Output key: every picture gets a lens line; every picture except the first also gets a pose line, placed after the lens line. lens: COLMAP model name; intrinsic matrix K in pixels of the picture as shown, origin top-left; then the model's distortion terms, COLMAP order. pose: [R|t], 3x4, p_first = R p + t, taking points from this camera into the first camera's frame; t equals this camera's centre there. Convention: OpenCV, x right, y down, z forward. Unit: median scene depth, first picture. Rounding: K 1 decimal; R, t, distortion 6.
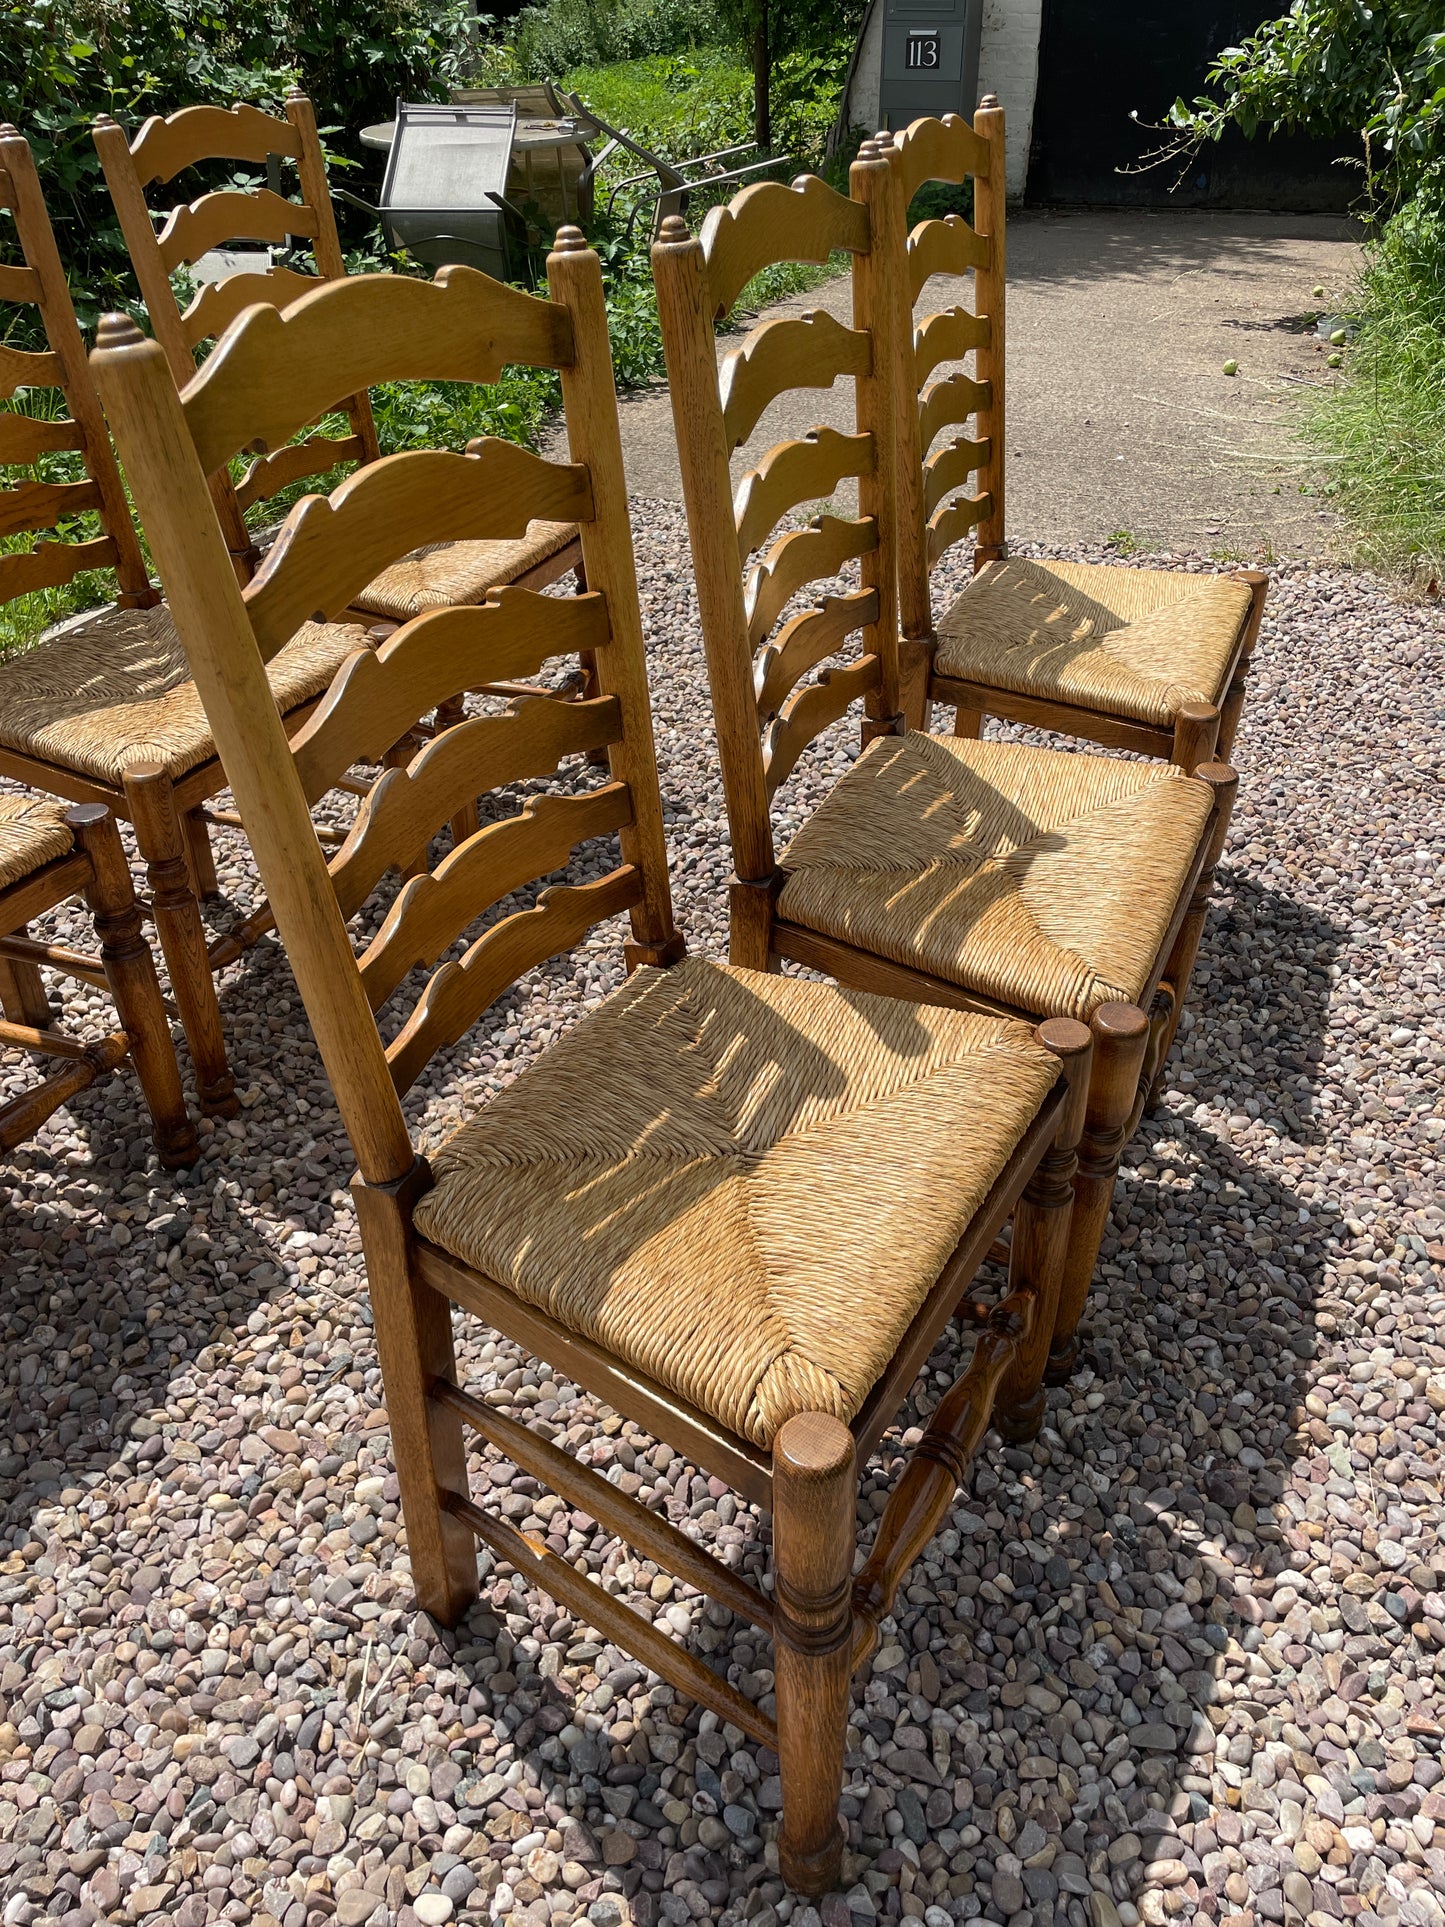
lens RADIAL K [[1466.2, 0, 721.9], [0, 1466.2, 955.3], [0, 0, 1]] dist [0.083495, -0.116587]
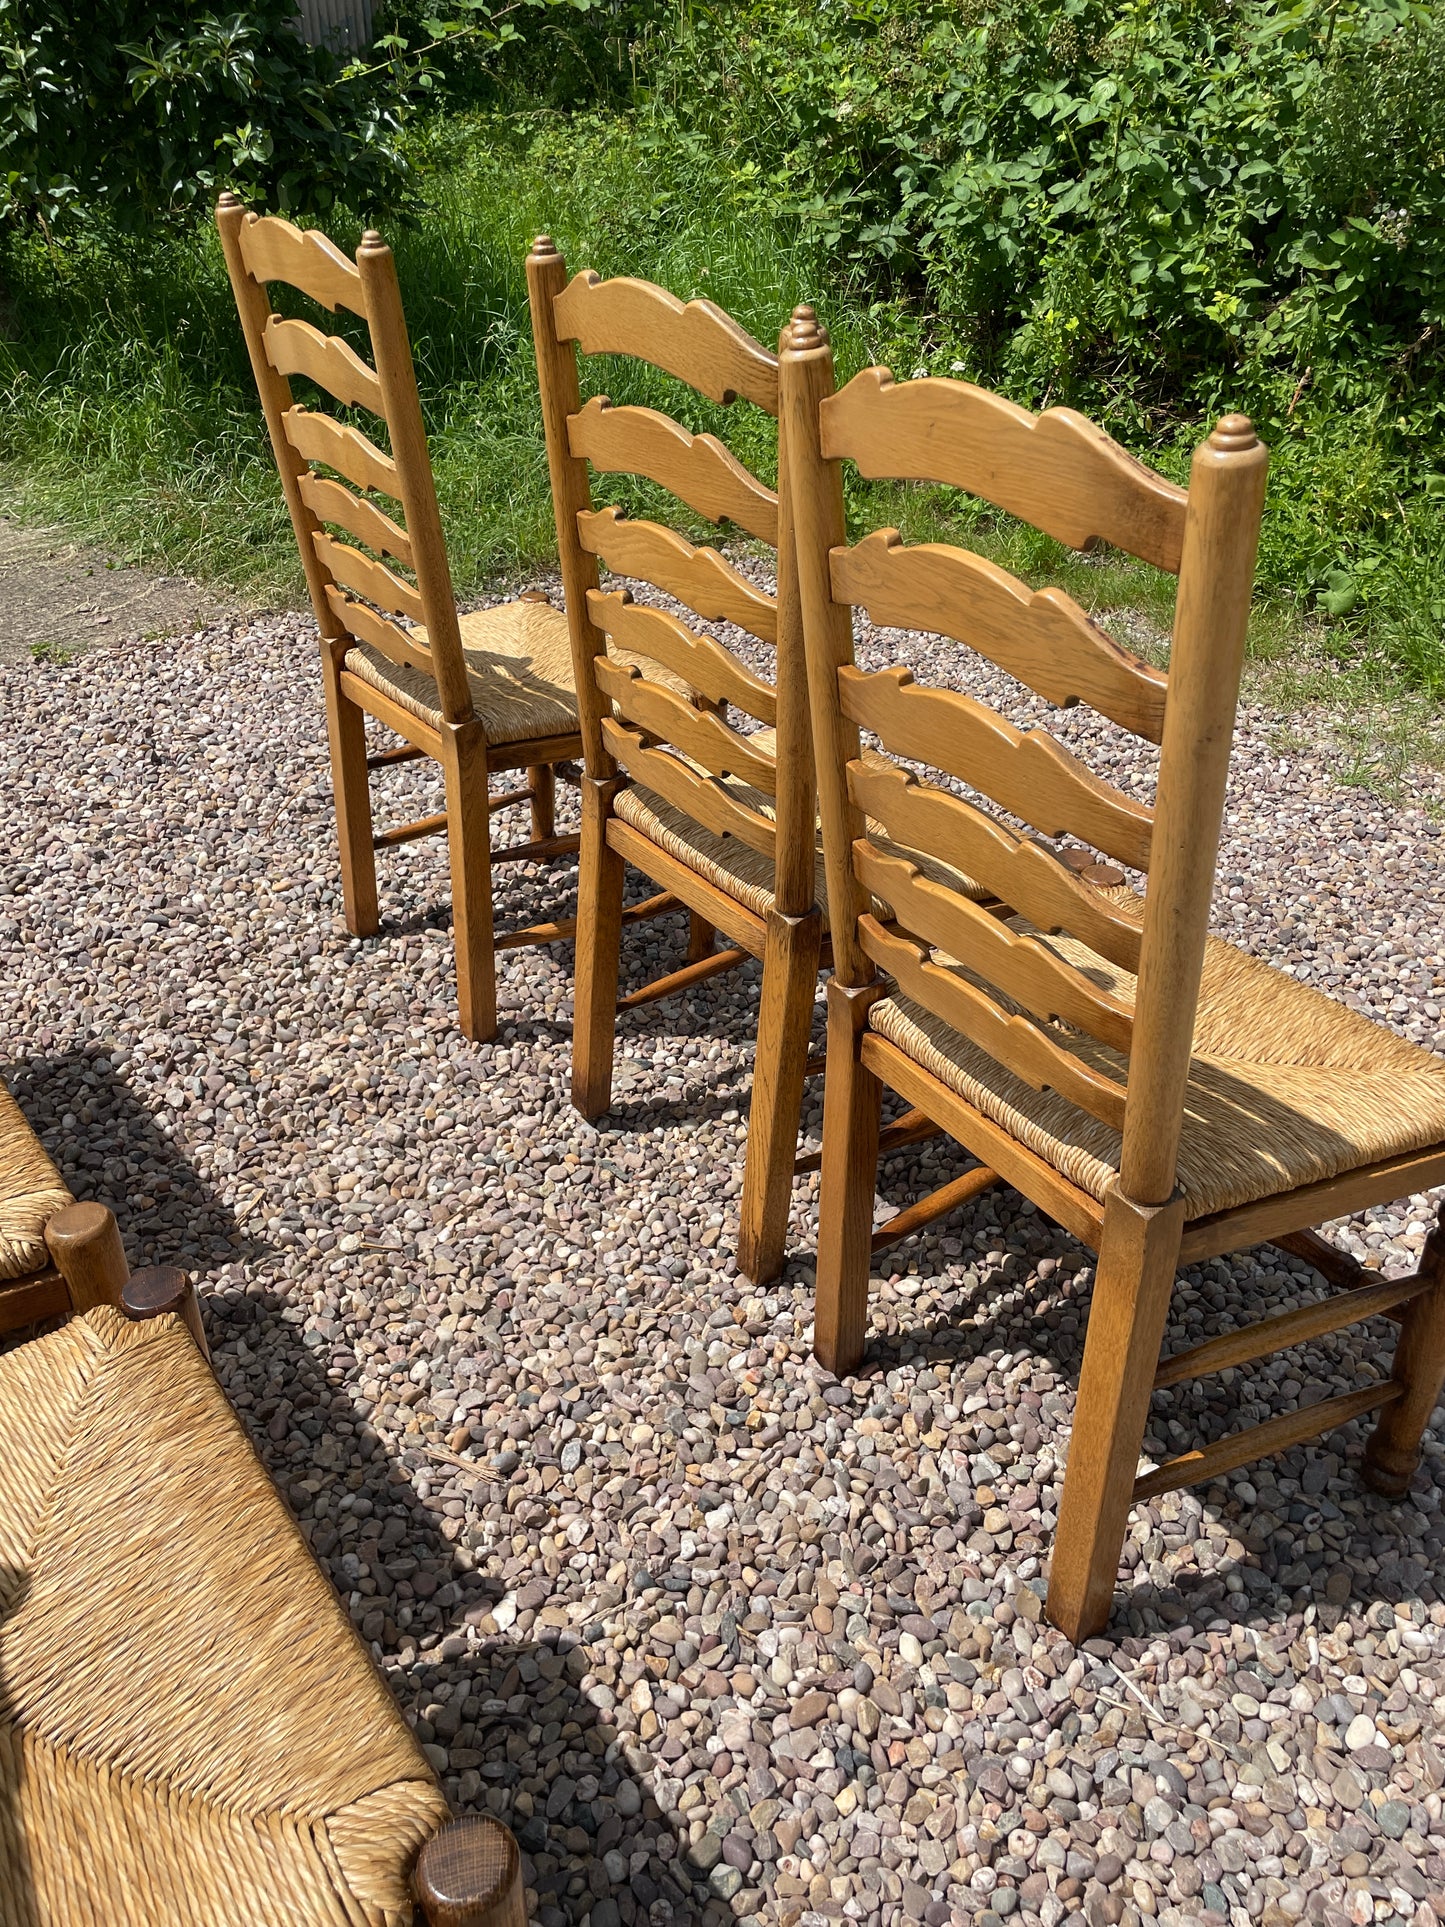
lens RADIAL K [[1446.8, 0, 722.5], [0, 1446.8, 963.5], [0, 0, 1]] dist [0.074540, -0.104802]
pose [[0.486432, -0.446759, 0.750860, -0.638113], [0.470607, 0.858041, 0.205657, -0.208665], [-0.736147, 0.253322, 0.627627, 0.315925]]
